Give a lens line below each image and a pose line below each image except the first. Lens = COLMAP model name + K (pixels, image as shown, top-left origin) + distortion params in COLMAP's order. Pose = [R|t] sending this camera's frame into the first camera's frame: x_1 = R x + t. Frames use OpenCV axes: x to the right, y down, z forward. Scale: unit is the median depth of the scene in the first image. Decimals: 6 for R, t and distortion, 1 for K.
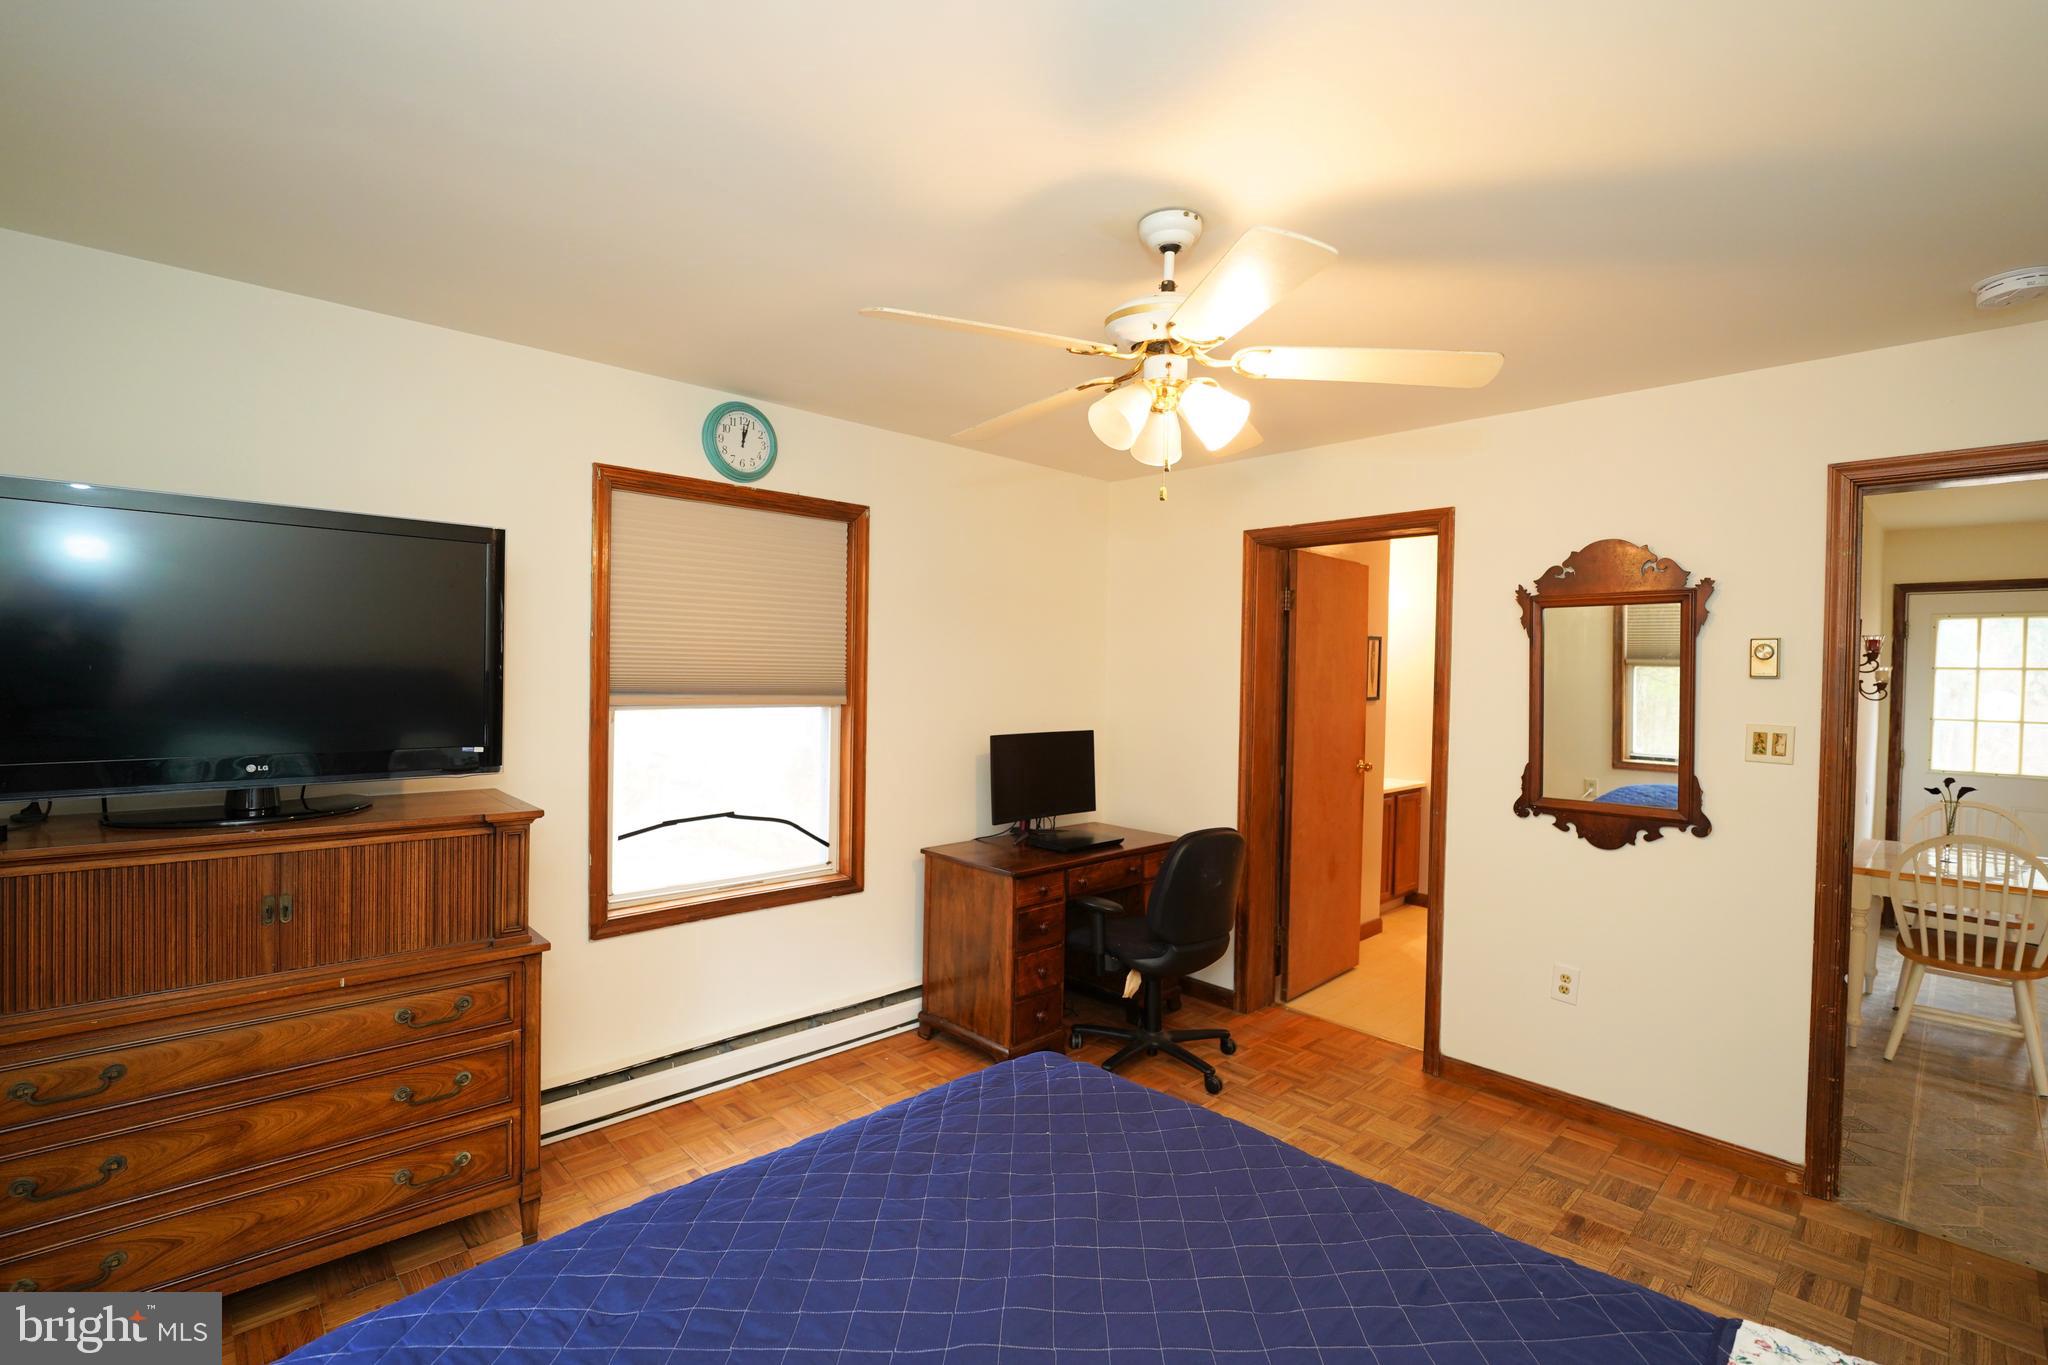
lens RADIAL K [[915.2, 0, 1024.0], [0, 915.2, 682.5], [0, 0, 1]] dist [-0.001298, -0.000053]
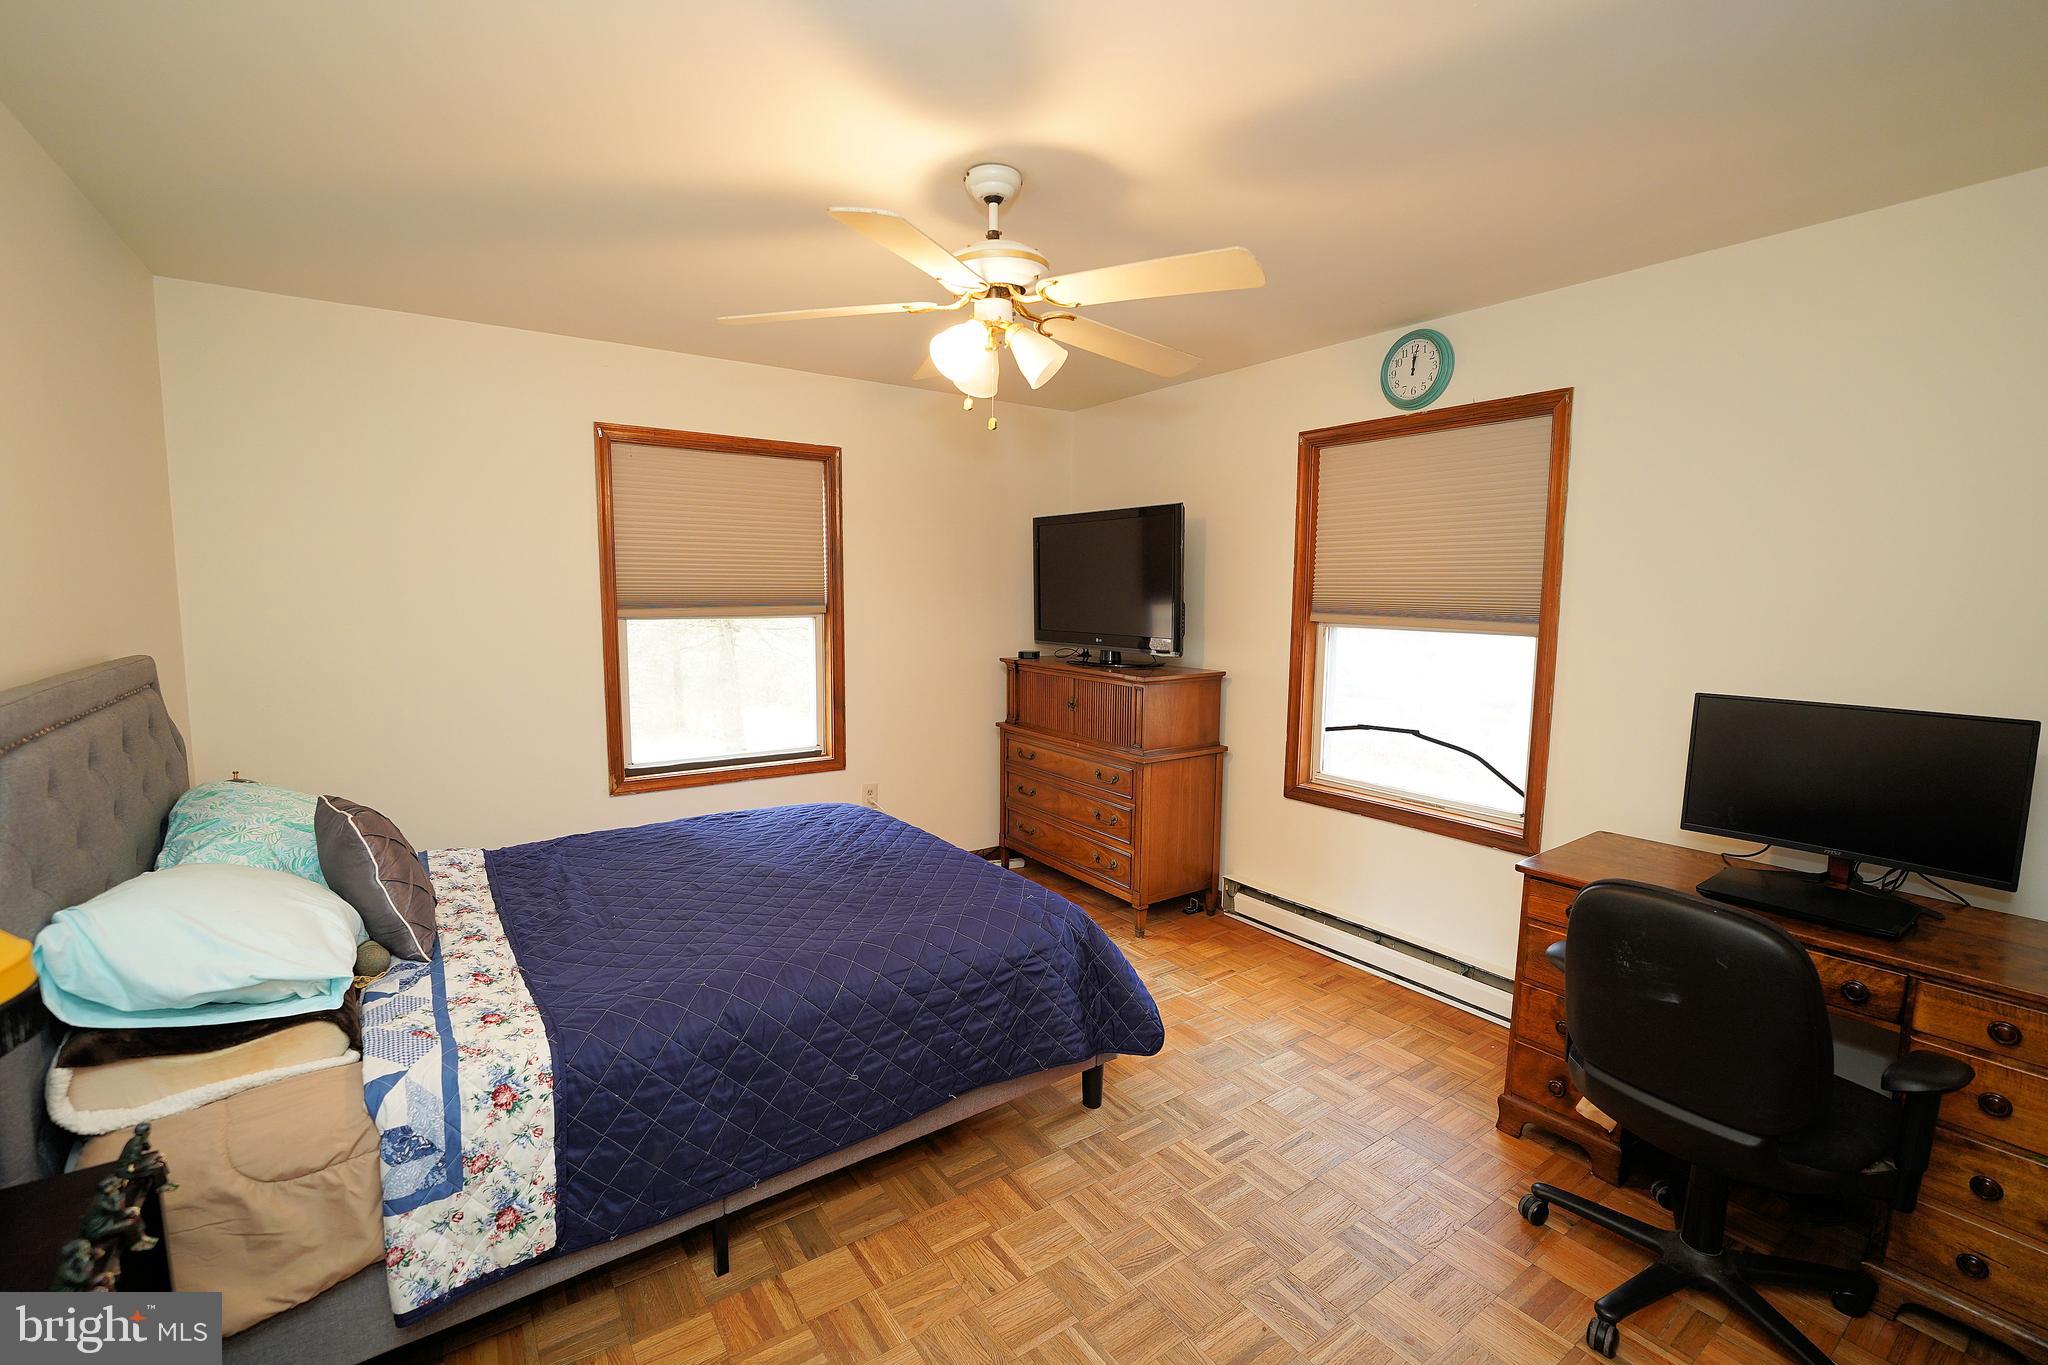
lens RADIAL K [[892.9, 0, 1024.0], [0, 892.9, 682.5], [0, 0, 1]] dist [0.000363, 0.000016]
pose [[-0.145302, 0.084731, -0.985752, 0.782432], [-0.026052, 0.995653, 0.089422, 0.007733], [0.989044, 0.038674, -0.142463, 0.736977]]
